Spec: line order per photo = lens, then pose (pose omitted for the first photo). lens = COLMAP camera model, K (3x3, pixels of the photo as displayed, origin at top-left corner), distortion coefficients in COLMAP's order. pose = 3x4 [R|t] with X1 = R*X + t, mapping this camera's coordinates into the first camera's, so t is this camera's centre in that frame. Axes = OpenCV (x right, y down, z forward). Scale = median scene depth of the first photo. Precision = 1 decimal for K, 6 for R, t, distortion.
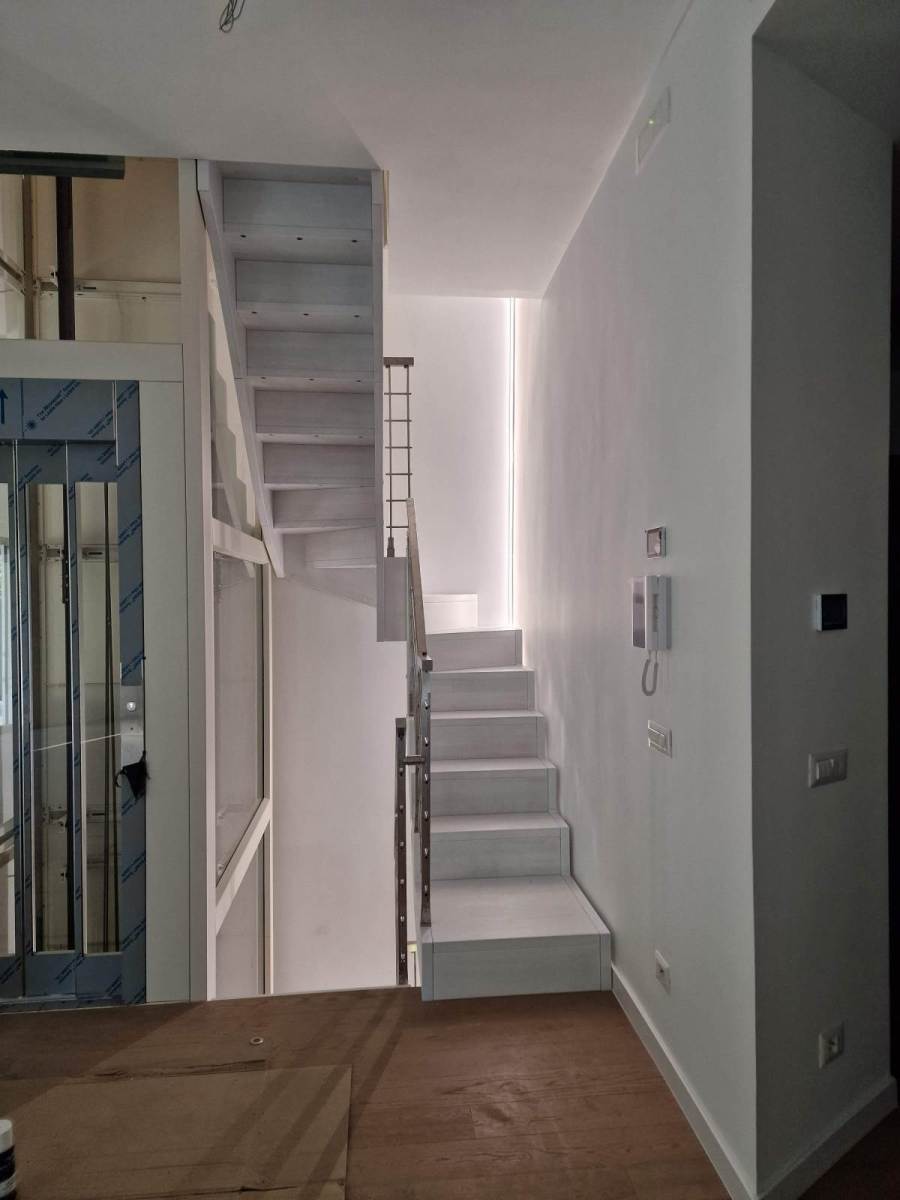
lens RADIAL K [[799.5, 0, 455.6], [0, 799.5, 593.4], [0, 0, 1]] dist [0.044647, -0.002445]
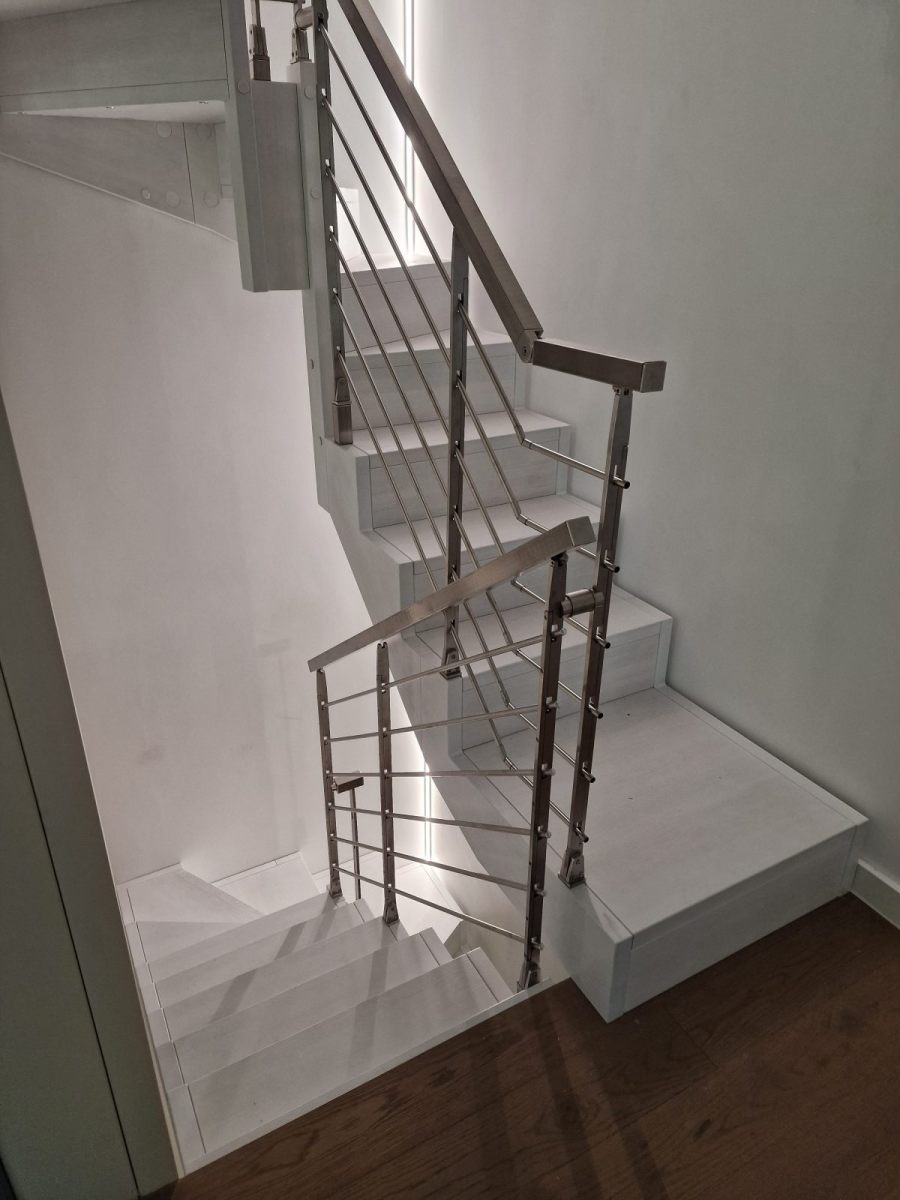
lens RADIAL K [[821.4, 0, 451.1], [0, 821.4, 596.5], [0, 0, 1]] dist [0.039507, -0.005810]
pose [[0.918766, -0.162140, 0.359971, -0.214634], [-0.008604, 0.903337, 0.428846, 0.012545], [-0.394708, -0.397106, 0.828560, 0.523115]]
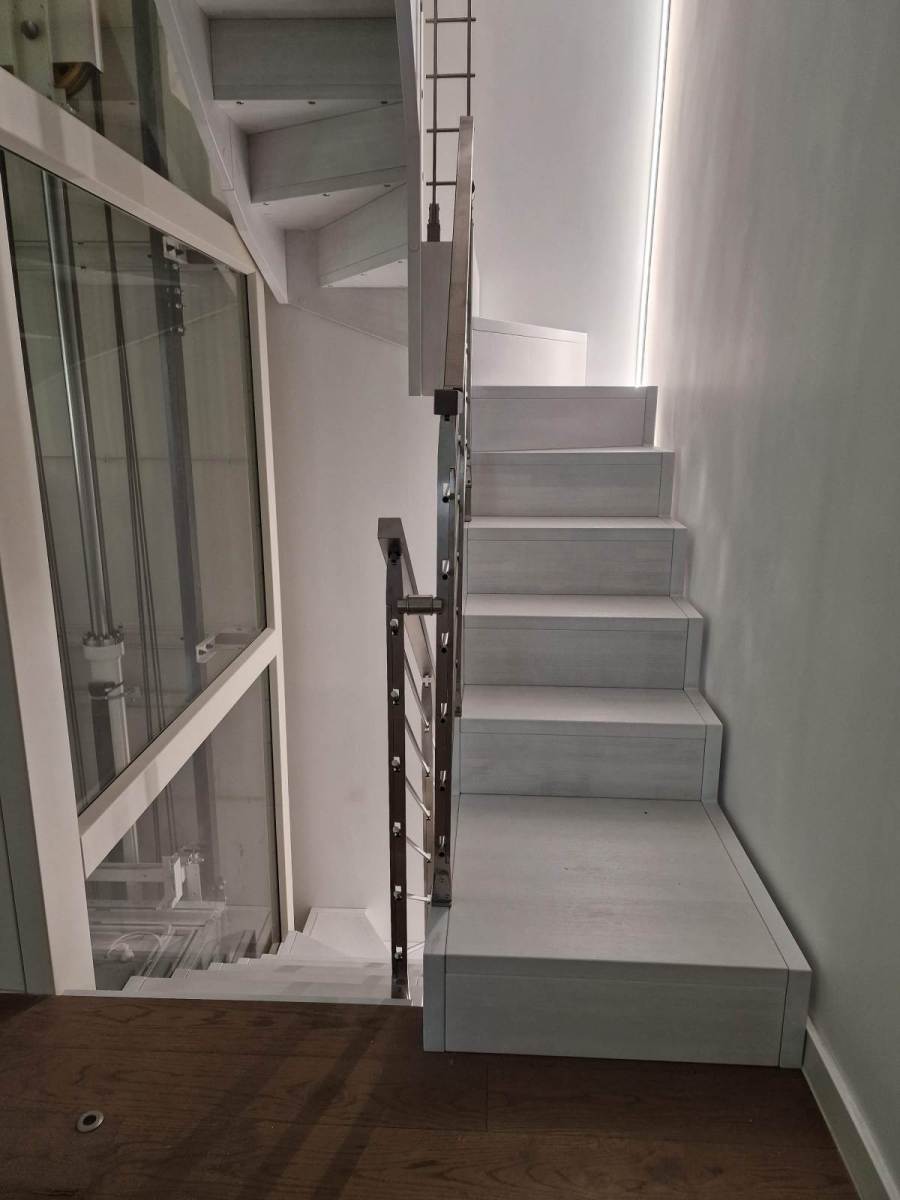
lens RADIAL K [[821.4, 0, 451.1], [0, 821.4, 596.5], [0, 0, 1]] dist [0.039507, -0.005810]
pose [[0.989113, 0.047770, -0.139190, 0.028176], [-0.013735, 0.971685, 0.235879, 0.067001], [0.146516, -0.231399, 0.961763, 0.412595]]
